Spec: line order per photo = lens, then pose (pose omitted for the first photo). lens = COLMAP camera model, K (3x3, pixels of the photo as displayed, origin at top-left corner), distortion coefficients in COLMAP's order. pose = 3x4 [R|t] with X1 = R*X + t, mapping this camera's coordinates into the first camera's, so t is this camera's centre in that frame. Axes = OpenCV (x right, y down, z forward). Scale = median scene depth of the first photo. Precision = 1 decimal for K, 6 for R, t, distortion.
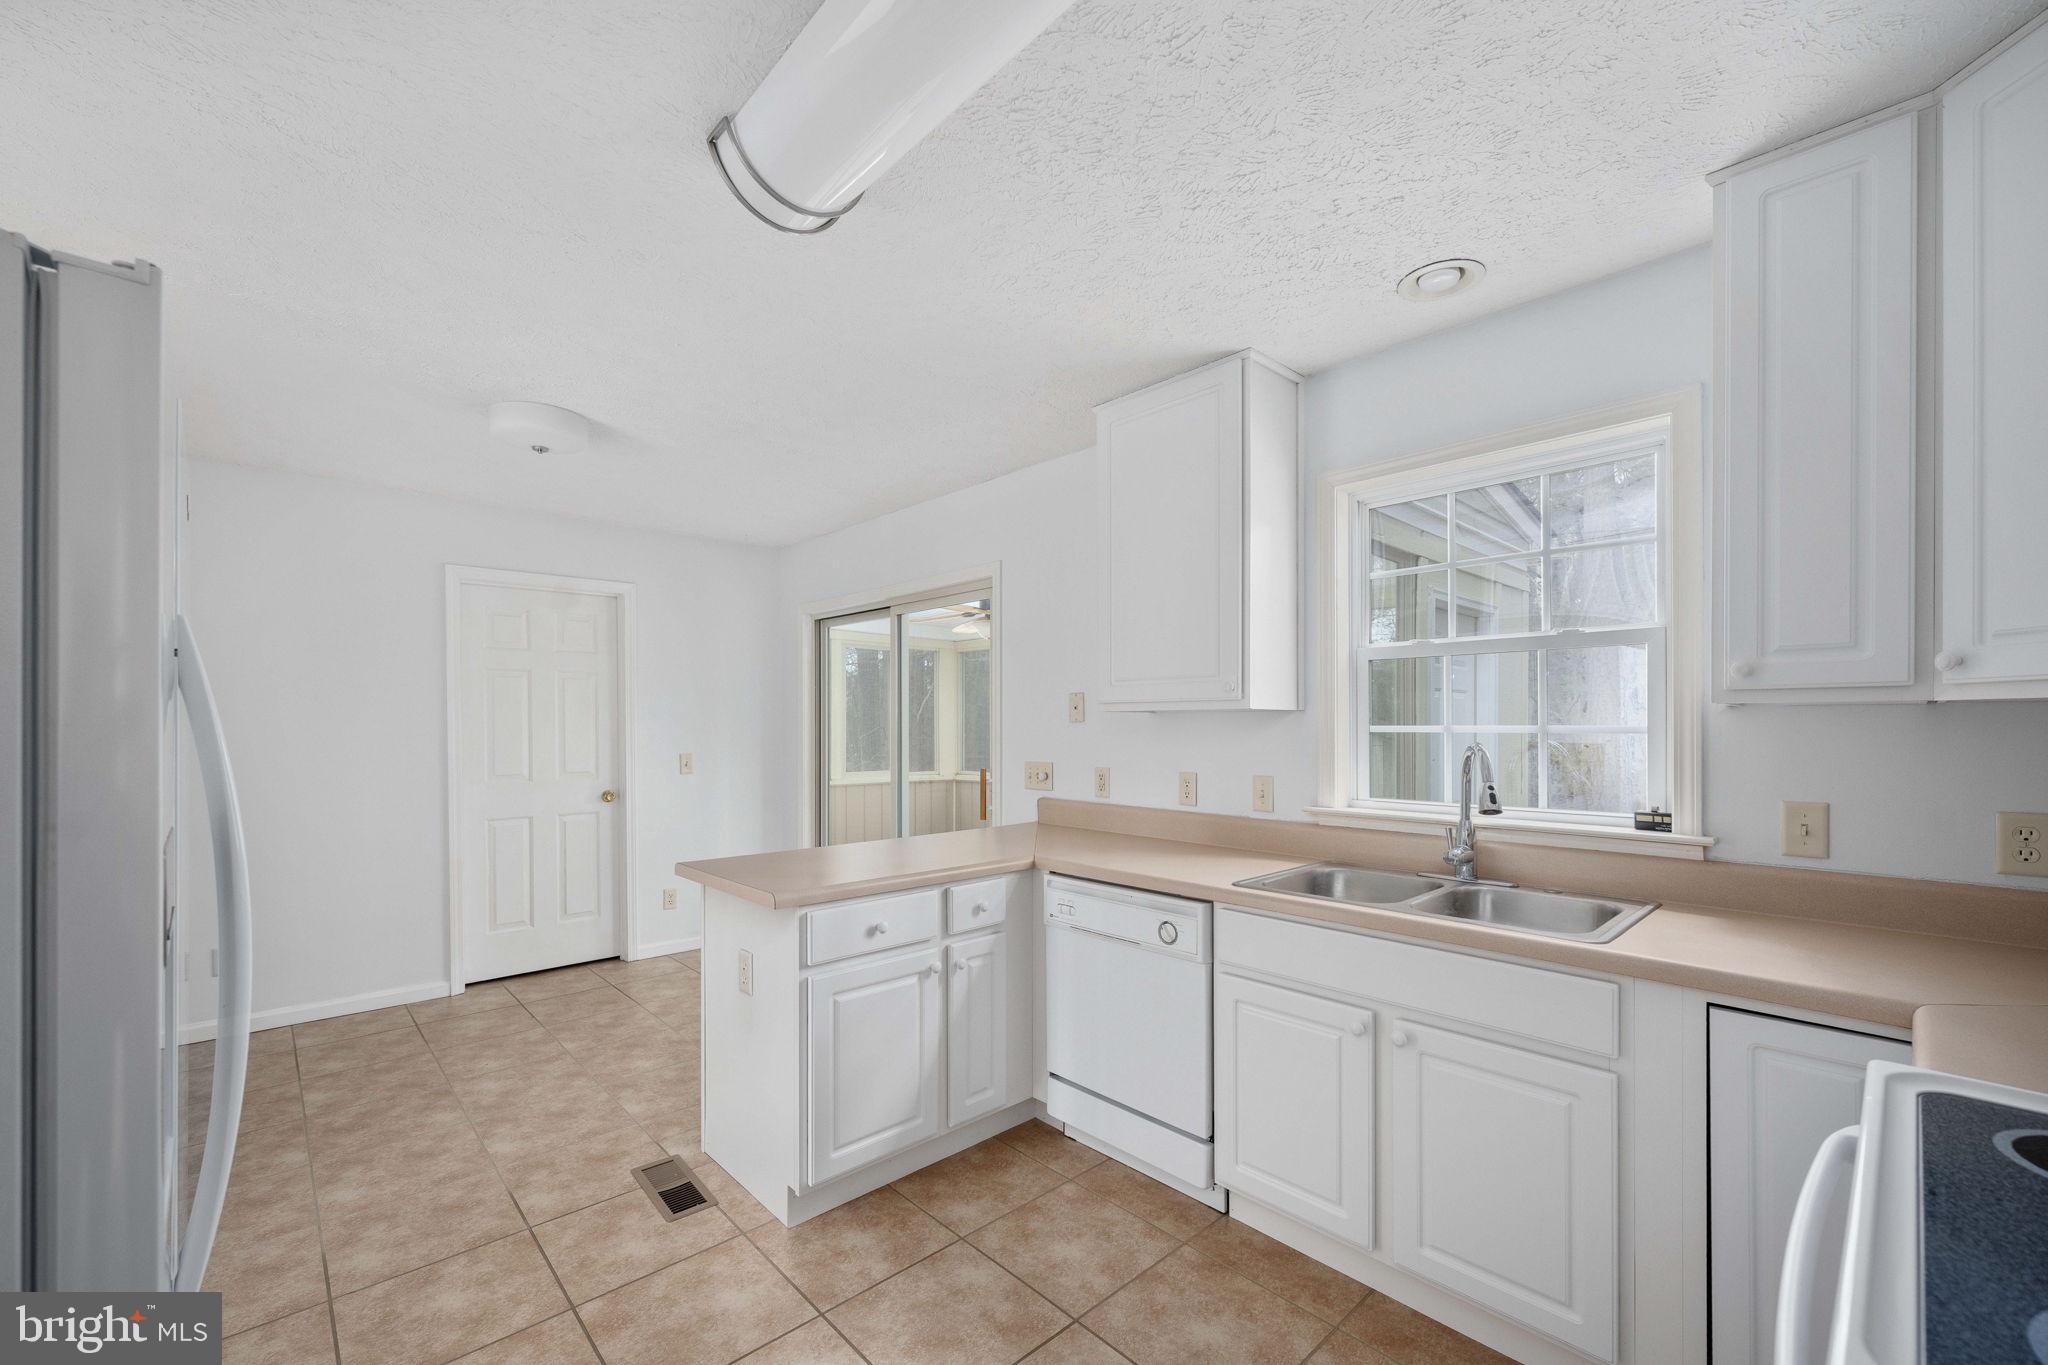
lens RADIAL K [[827.2, 0, 1021.9], [0, 827.2, 736.3], [0, 0, 1]] dist [0.001454, 0.000019]
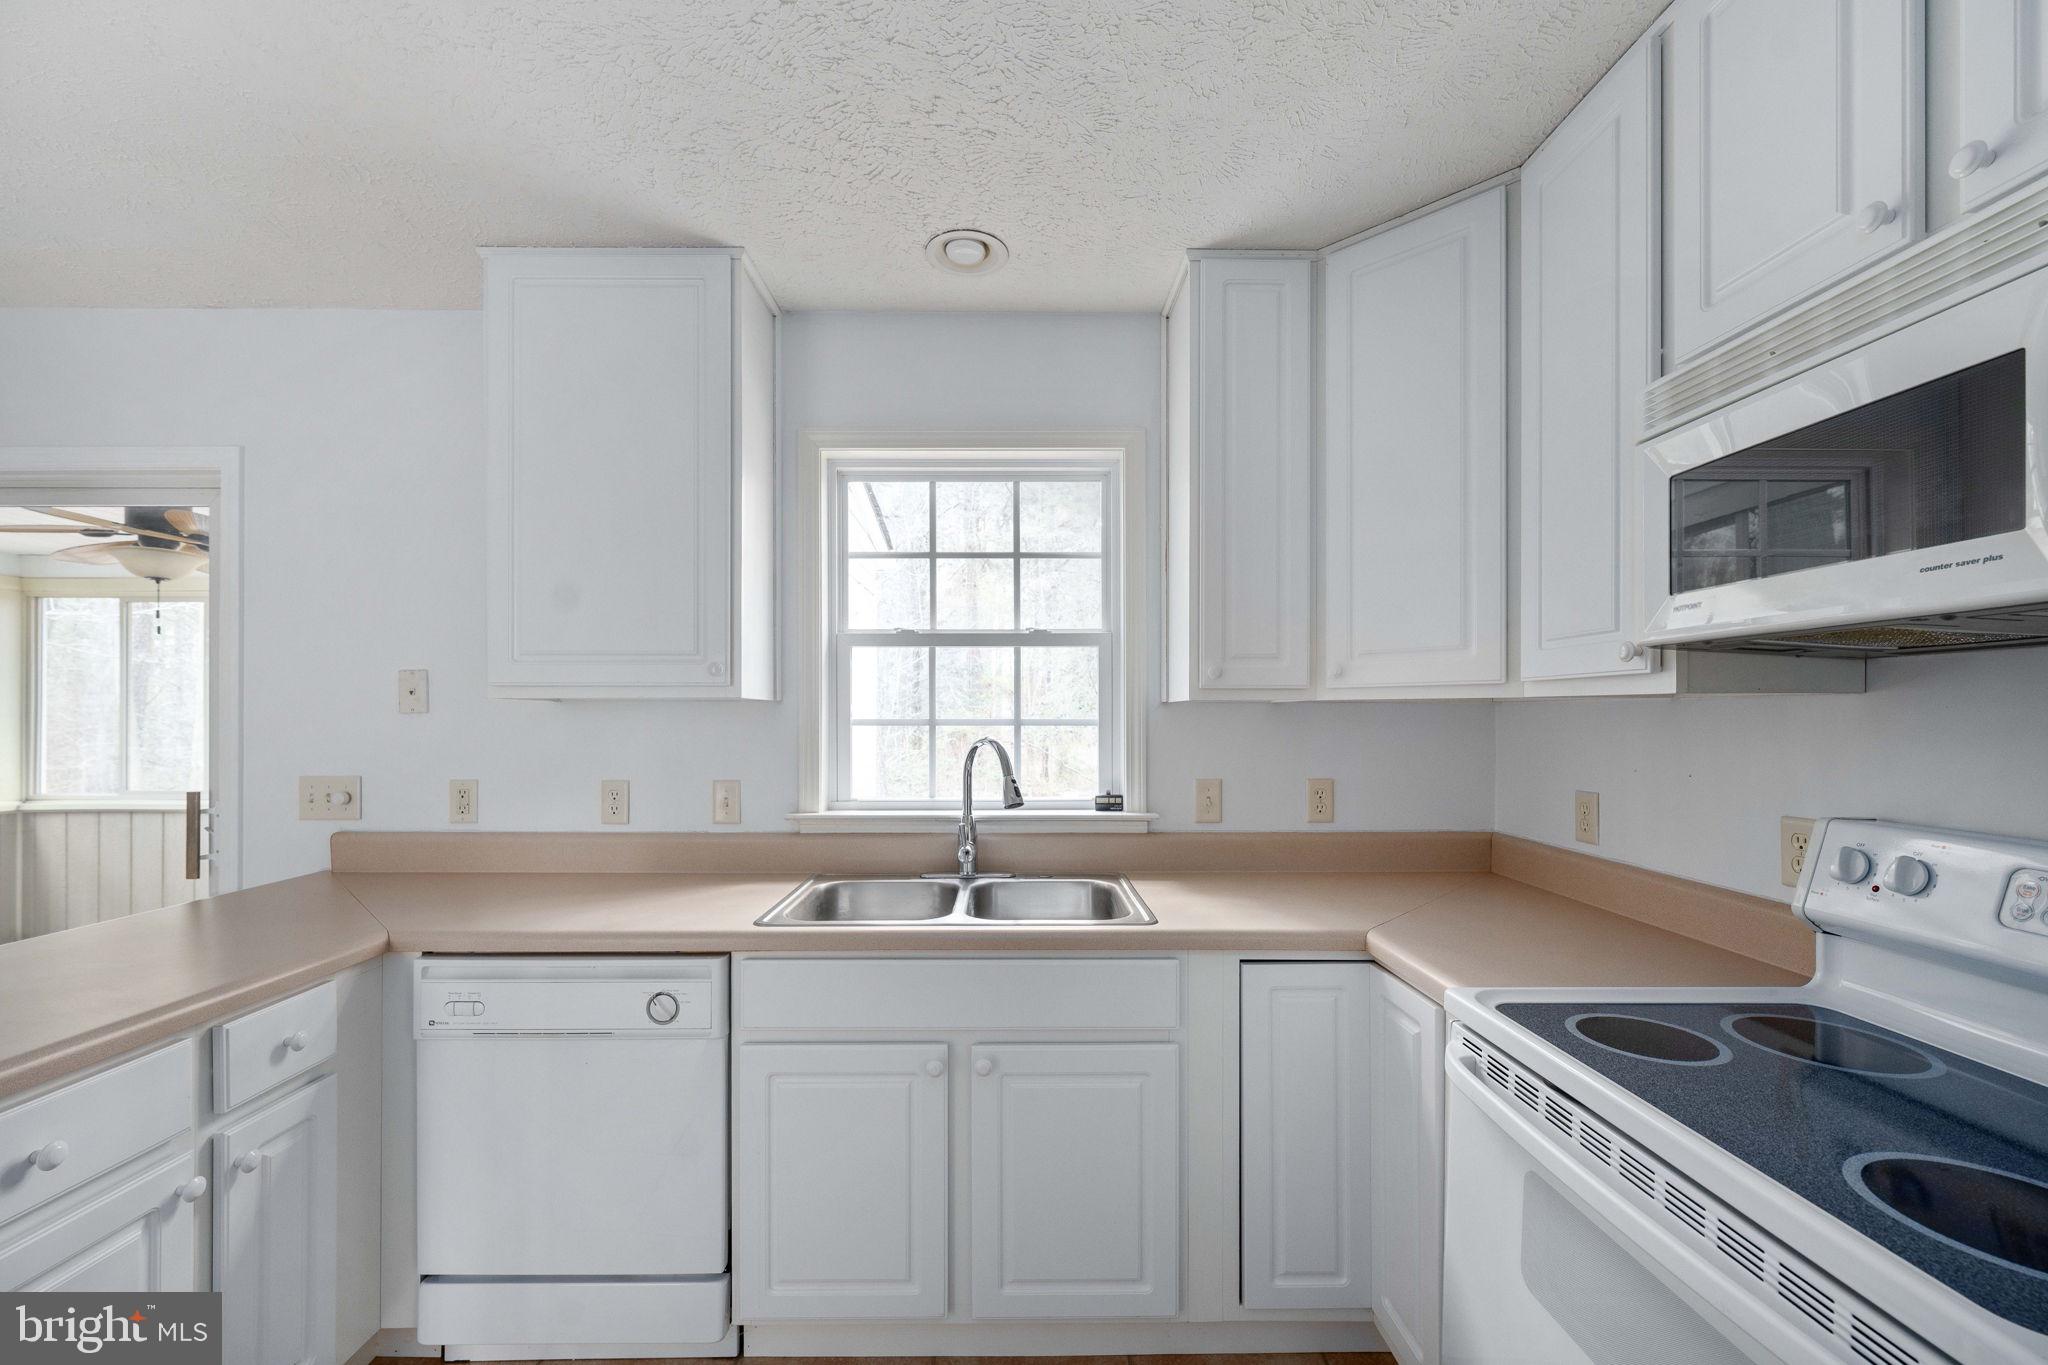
lens RADIAL K [[827.2, 0, 1016.8], [0, 827.2, 718.7], [0, 0, 1]] dist [0.001454, 0.000019]
pose [[0.675326, -0.000202, 0.737520, -0.130912], [0.009978, 0.999911, -0.008863, -0.003197], [-0.737452, 0.013344, 0.675267, 0.258880]]
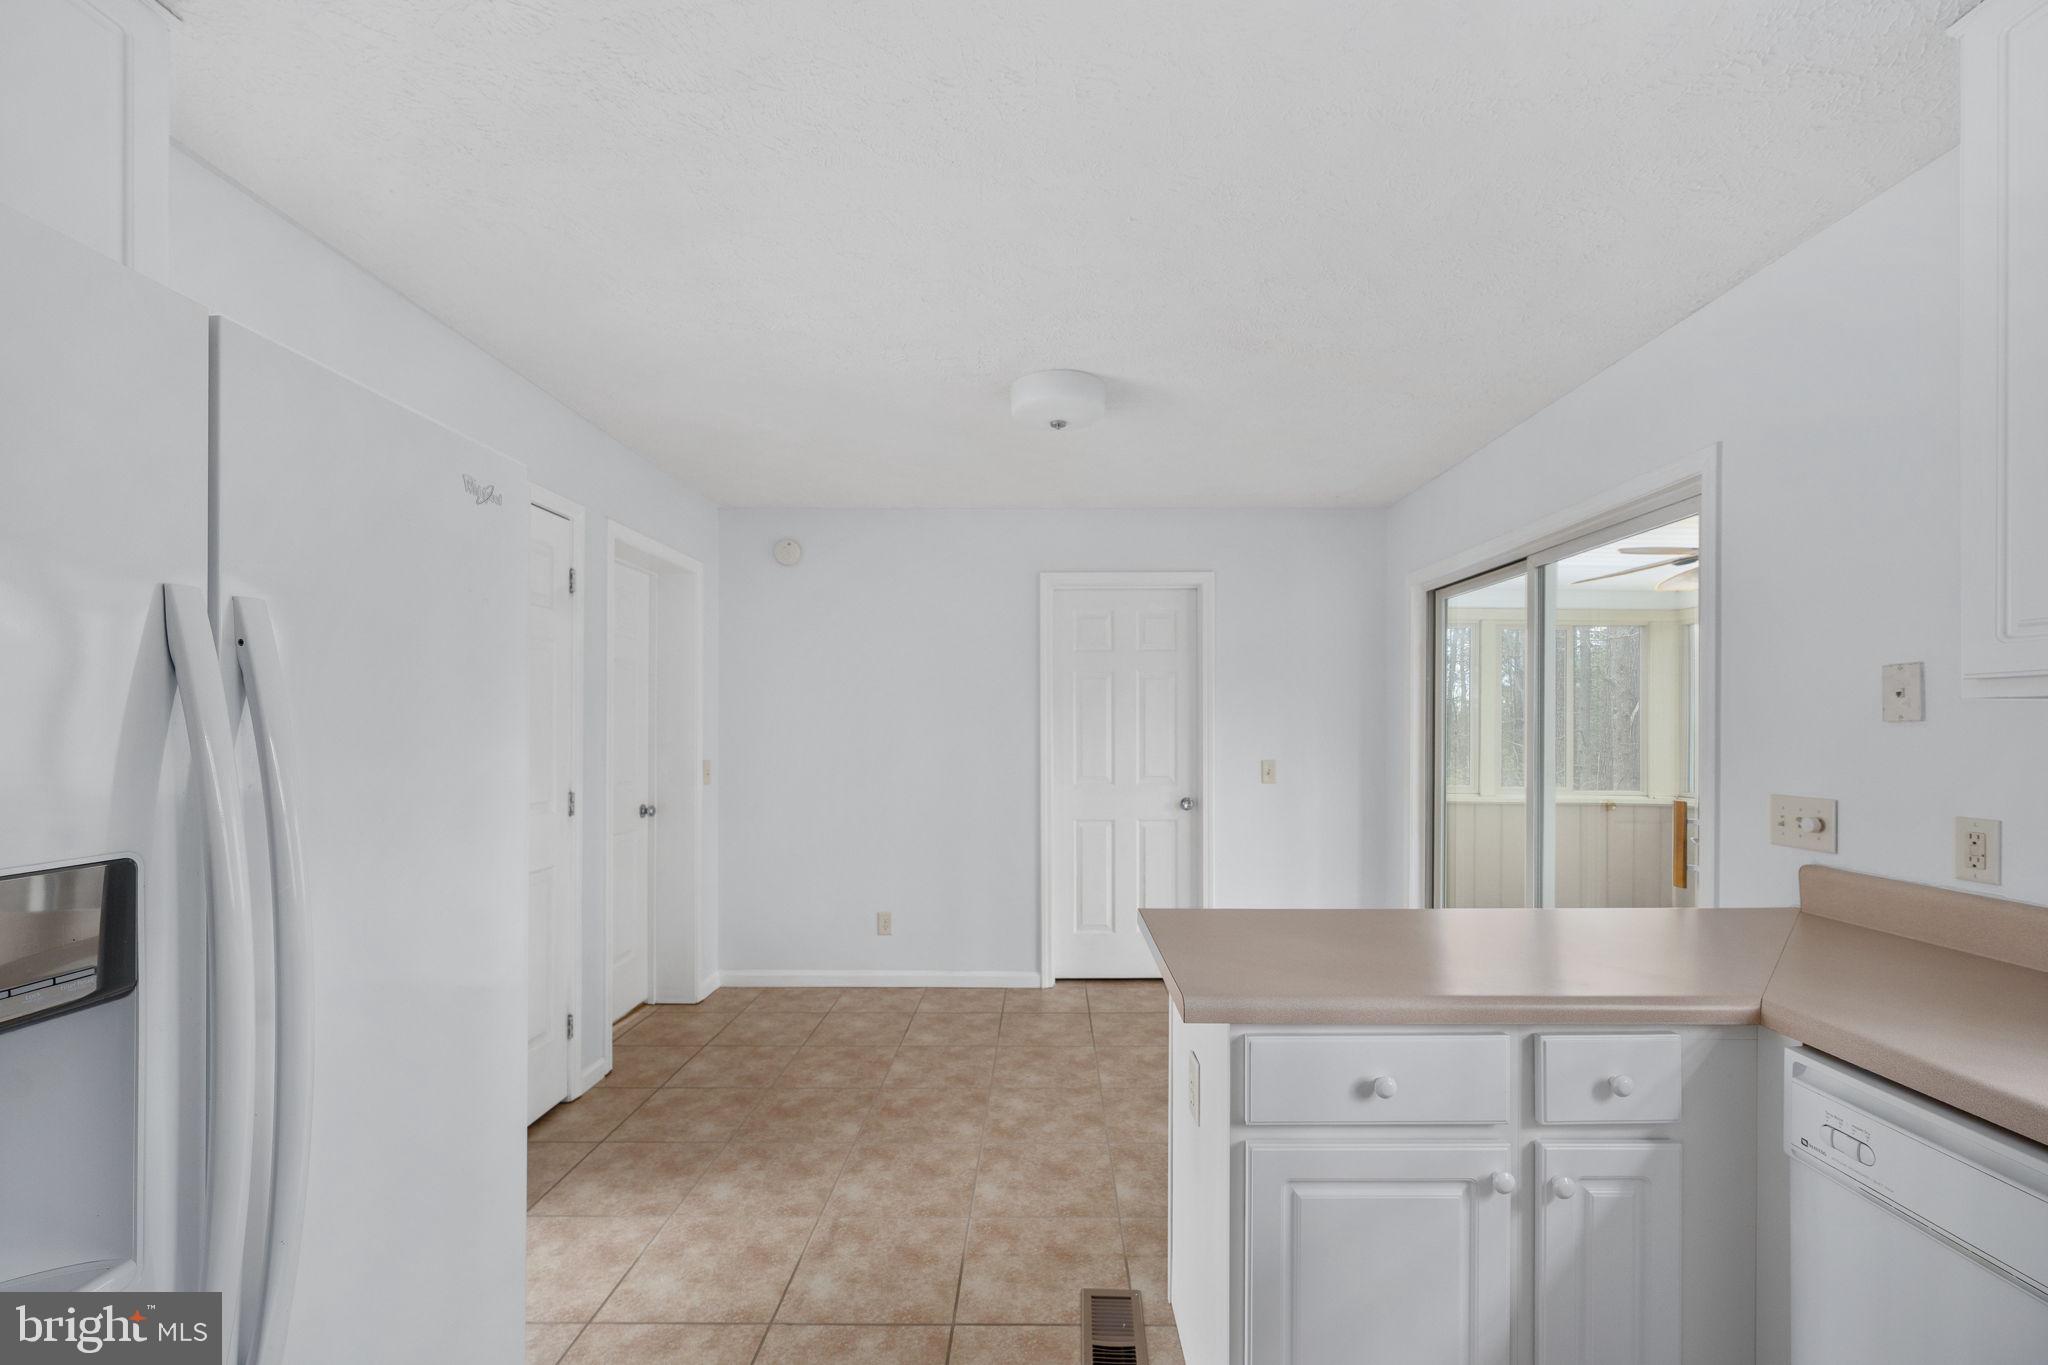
lens RADIAL K [[827.2, 0, 1052.5], [0, 827.2, 730.2], [0, 0, 1]] dist [0.001454, 0.000019]
pose [[0.729309, 0.003215, -0.684177, 0.046479], [-0.009979, 0.999933, -0.005939, -0.005946], [0.684112, 0.011159, 0.729291, 0.389574]]
